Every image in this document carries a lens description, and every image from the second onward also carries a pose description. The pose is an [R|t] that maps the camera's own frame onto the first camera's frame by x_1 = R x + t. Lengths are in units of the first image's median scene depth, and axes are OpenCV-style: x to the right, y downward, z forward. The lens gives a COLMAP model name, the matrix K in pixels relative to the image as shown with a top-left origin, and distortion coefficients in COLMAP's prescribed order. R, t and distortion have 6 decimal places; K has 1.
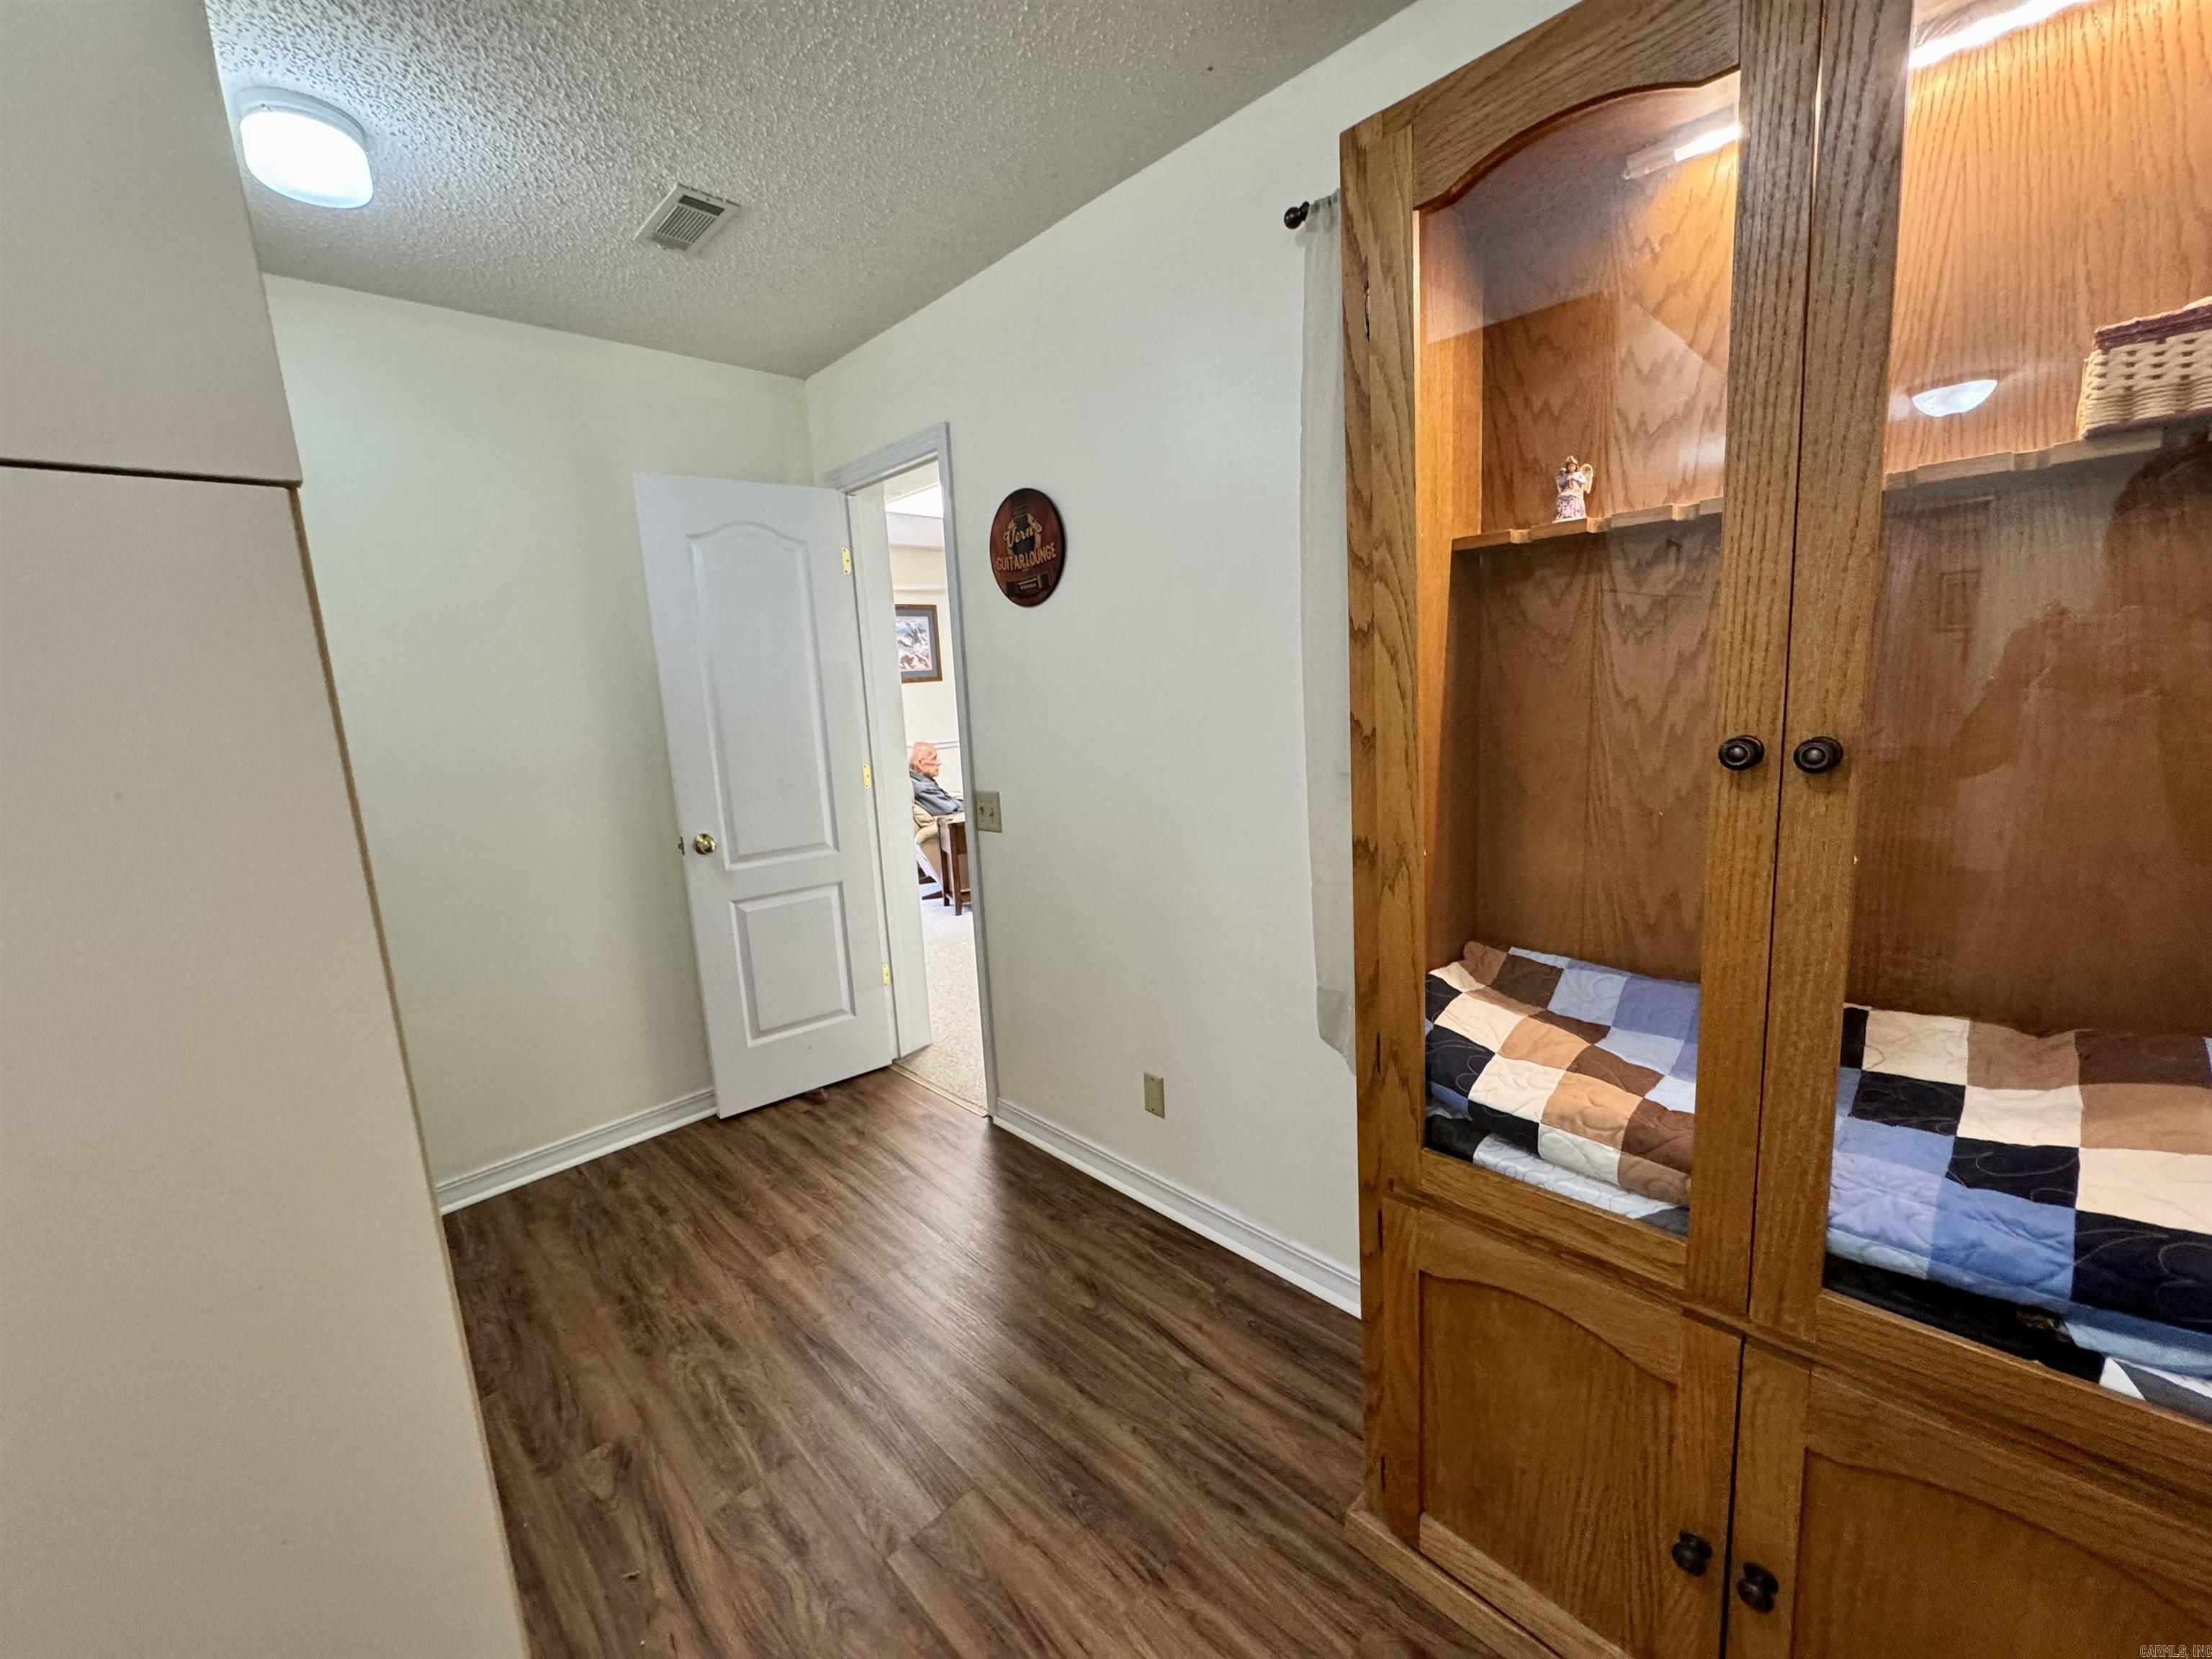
lens RADIAL K [[880.5, 0, 1106.0], [0, 880.5, 829.5], [0, 0, 1]] dist [-0.002976, 0.000096]
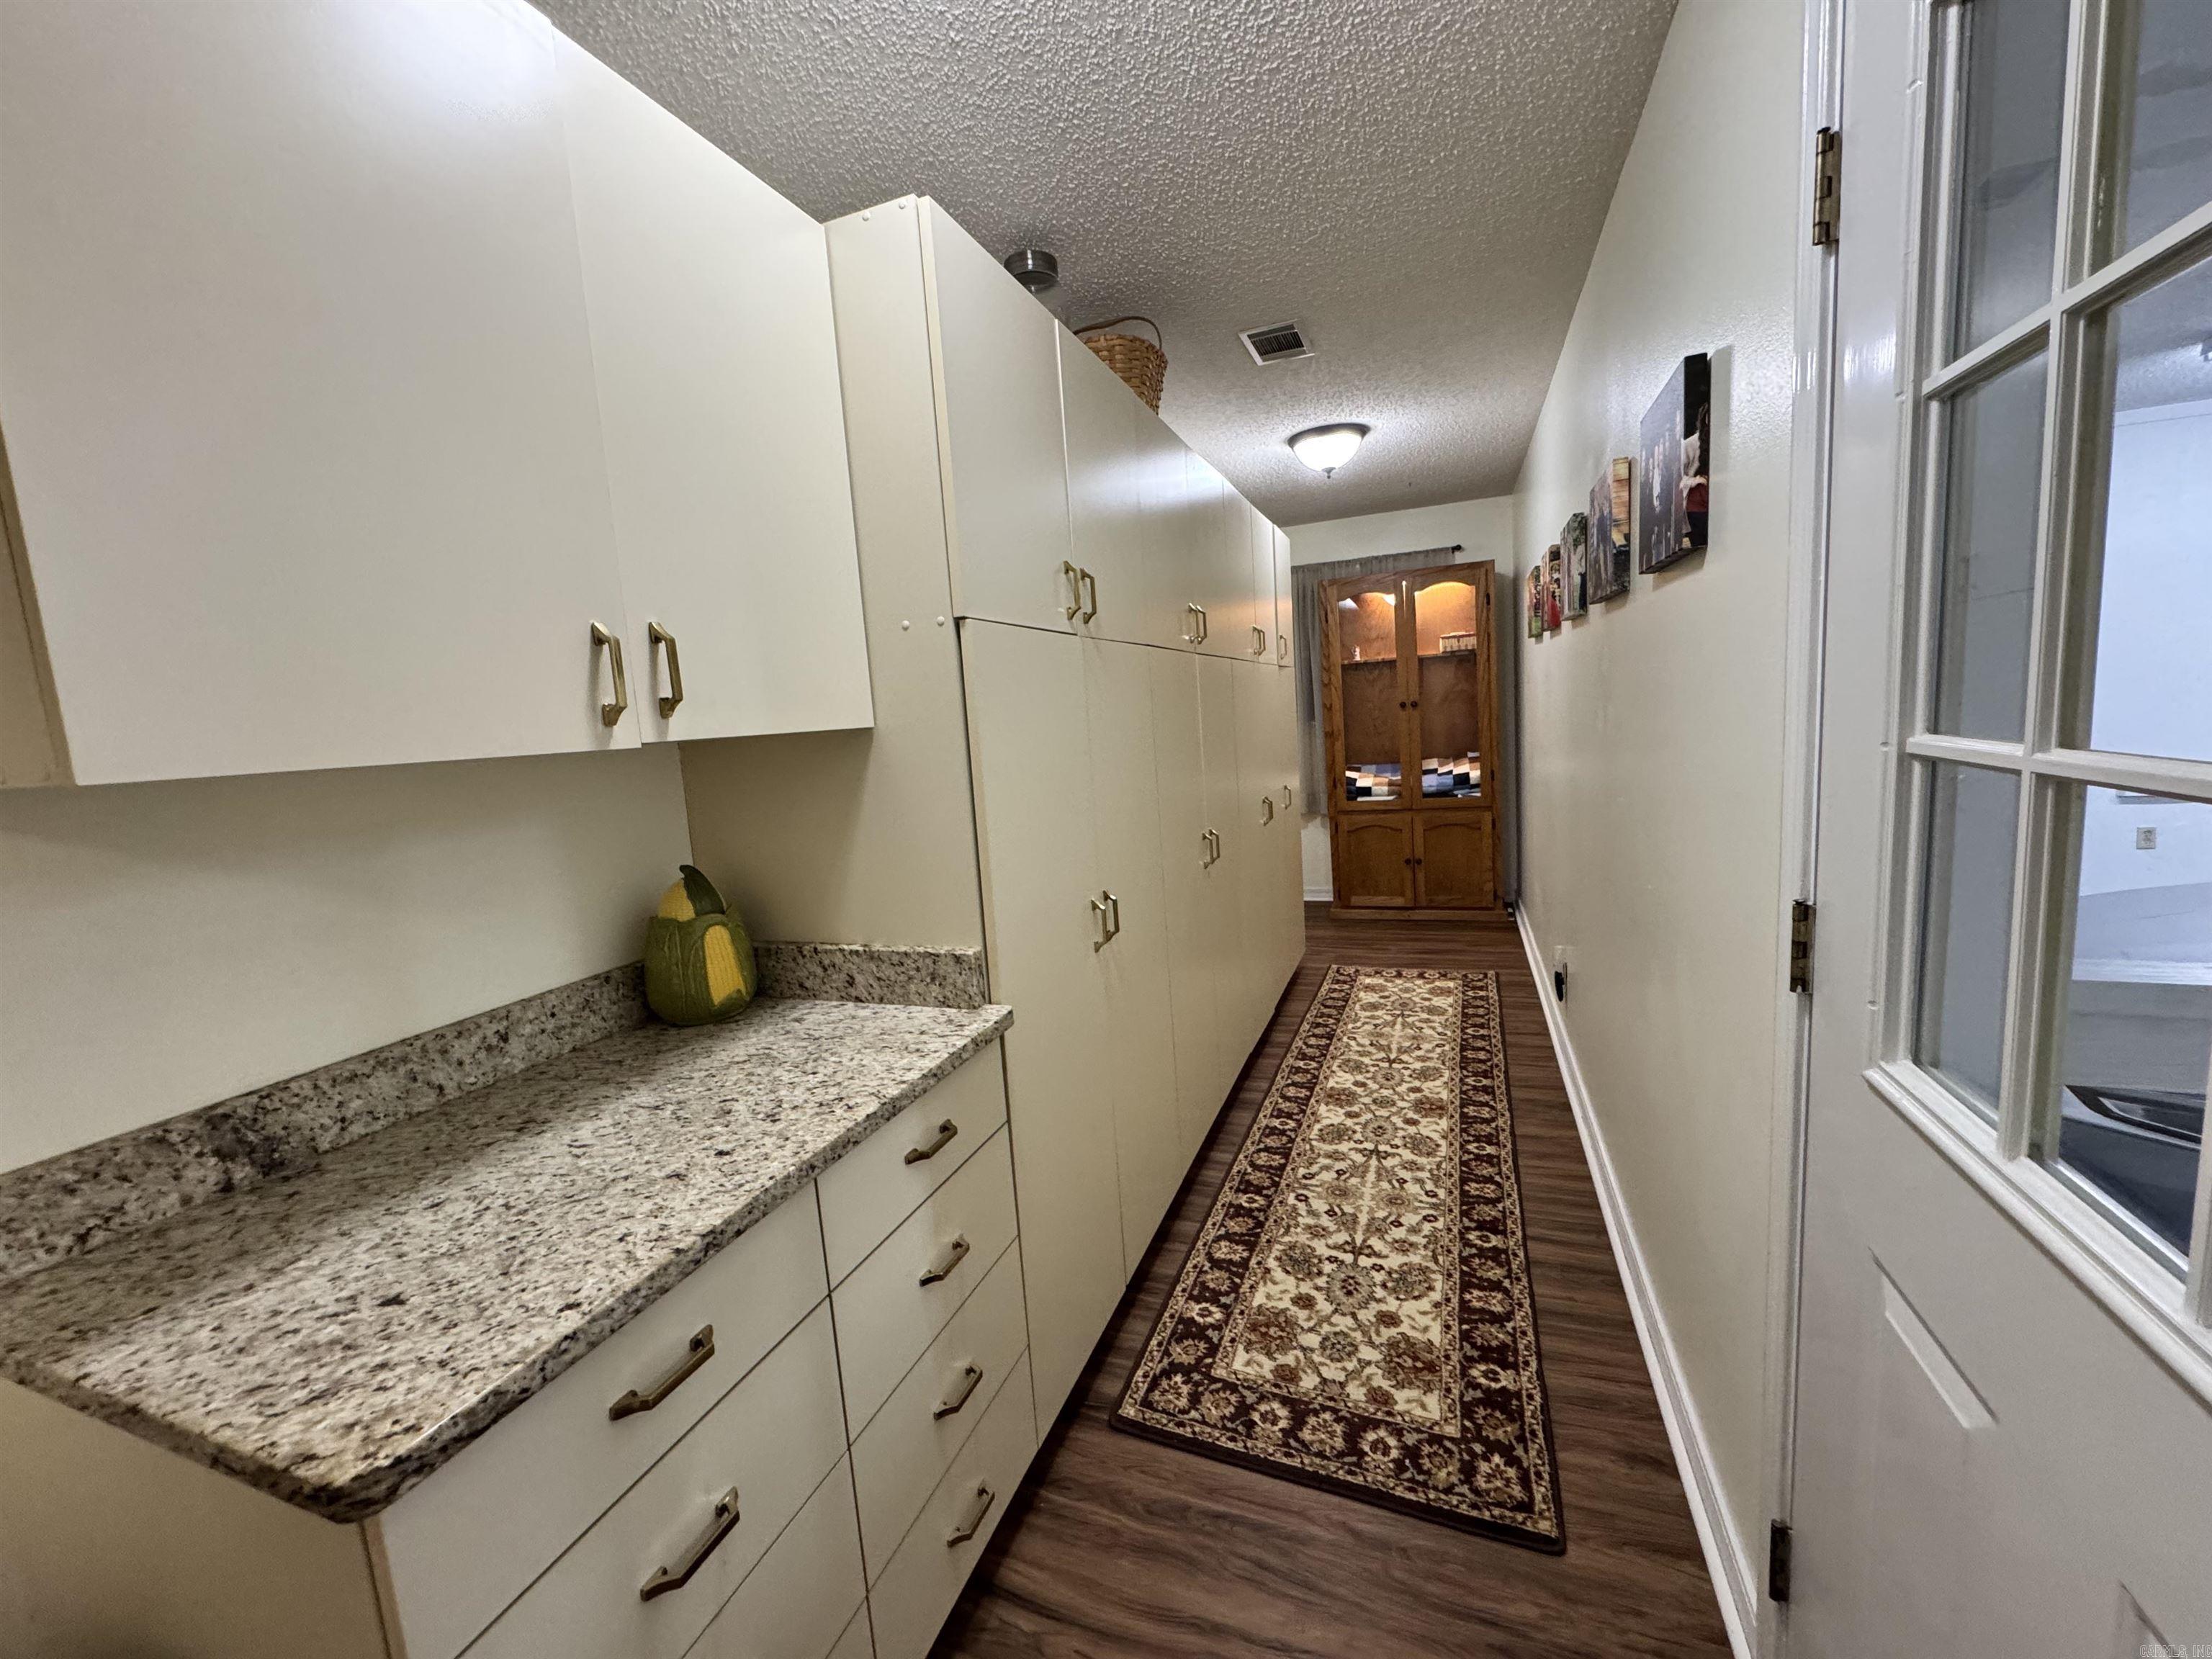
lens RADIAL K [[880.5, 0, 1106.0], [0, 880.5, 829.5], [0, 0, 1]] dist [-0.002976, 0.000096]
pose [[0.908492, -0.063356, 0.413072, -2.983443], [0.090090, 0.994892, -0.045545, 0.696841], [-0.408077, 0.078590, 0.909559, -2.910888]]
